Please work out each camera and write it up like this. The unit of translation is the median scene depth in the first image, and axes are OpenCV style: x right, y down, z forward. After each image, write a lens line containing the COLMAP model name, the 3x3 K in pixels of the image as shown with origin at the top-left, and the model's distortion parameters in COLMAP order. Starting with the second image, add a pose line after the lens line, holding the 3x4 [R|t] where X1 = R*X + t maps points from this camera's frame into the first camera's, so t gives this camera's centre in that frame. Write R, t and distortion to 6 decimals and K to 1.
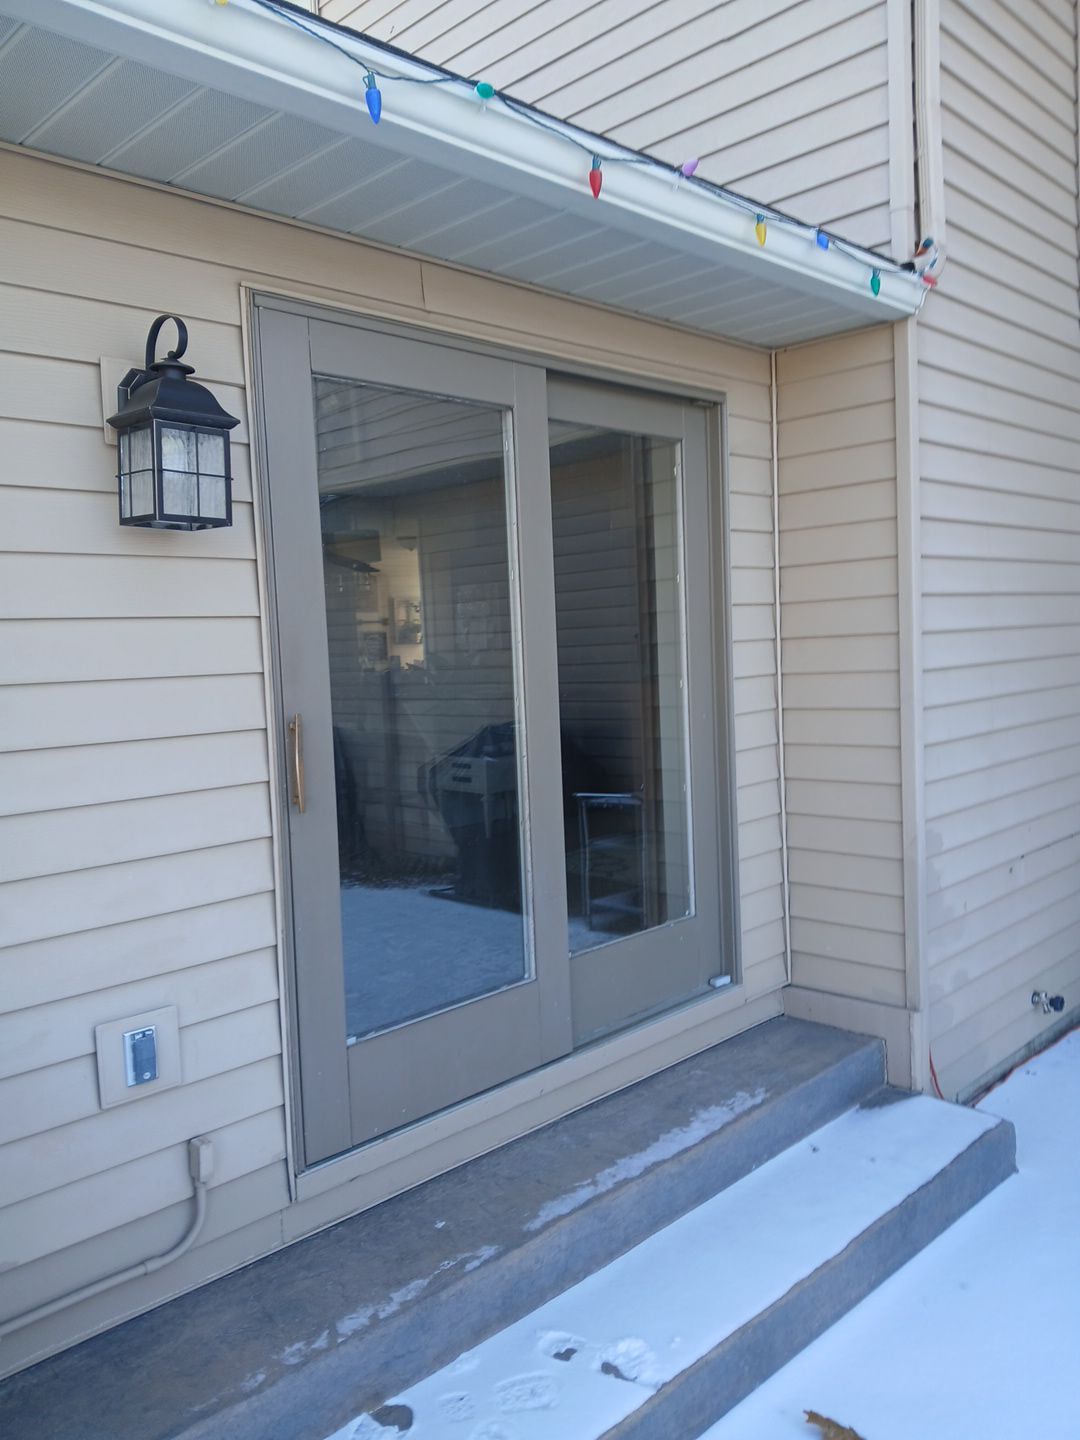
lens RADIAL K [[1122.4, 0, 542.9], [0, 1122.4, 736.6], [0, 0, 1]] dist [-0.040307, 0.003608]
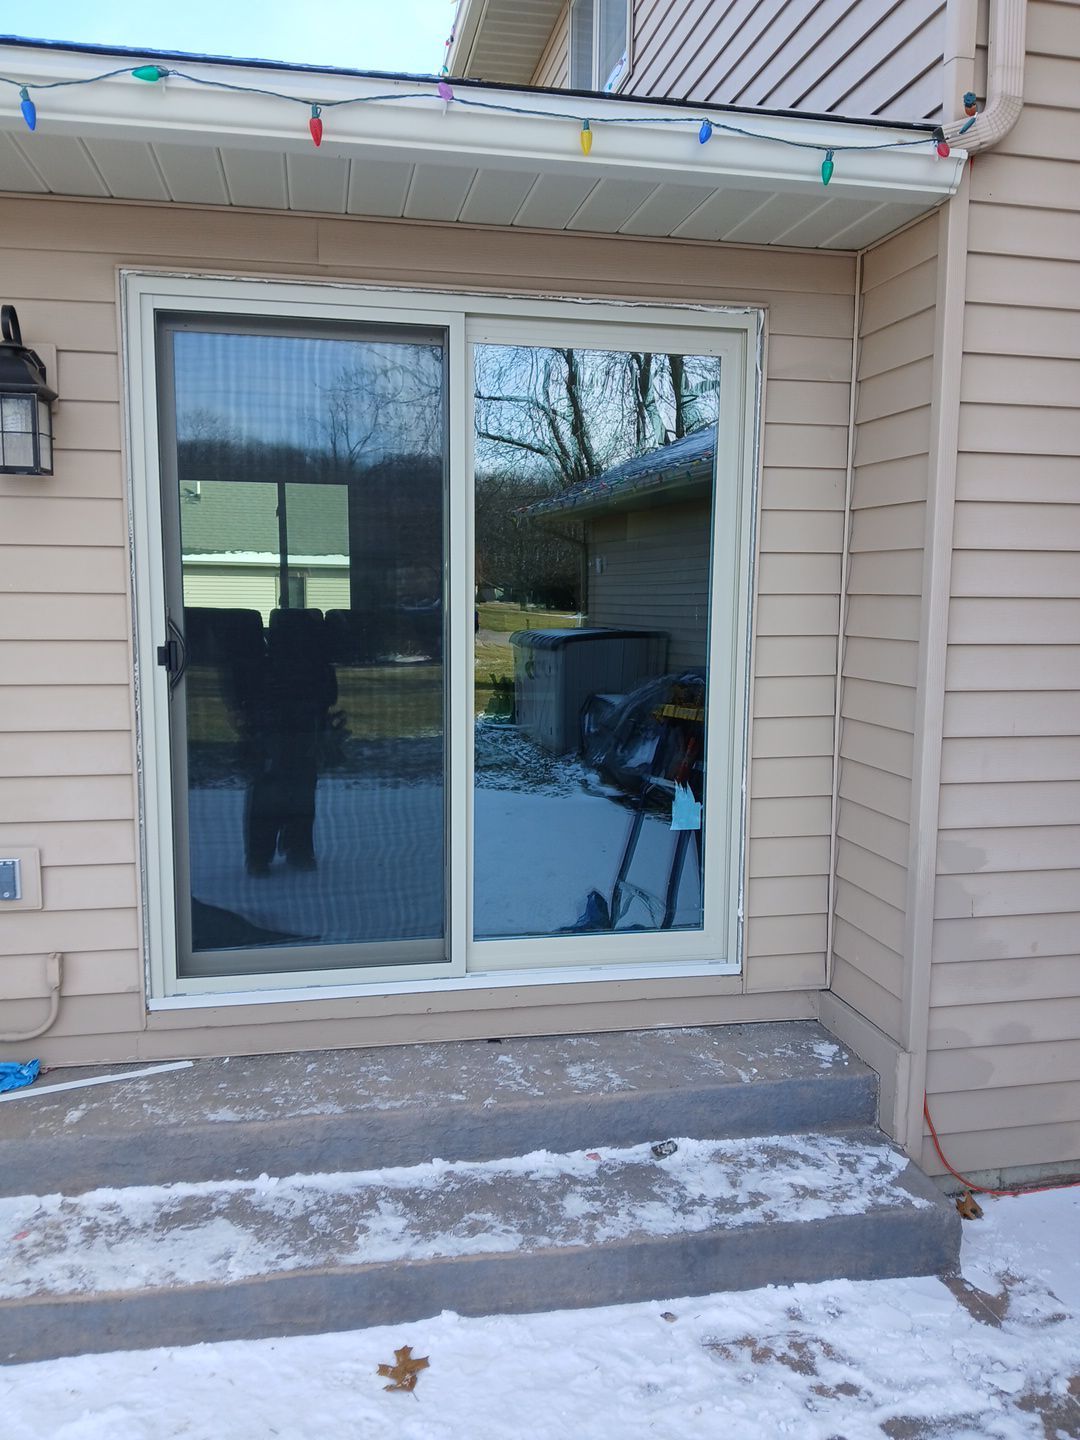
lens RADIAL K [[1122.4, 0, 542.9], [0, 1122.4, 736.6], [0, 0, 1]] dist [-0.040307, 0.003608]
pose [[0.827447, 0.131563, -0.545914, 0.670747], [-0.096357, 0.991013, 0.092782, -0.048223], [0.553214, -0.024169, 0.832688, 0.200158]]
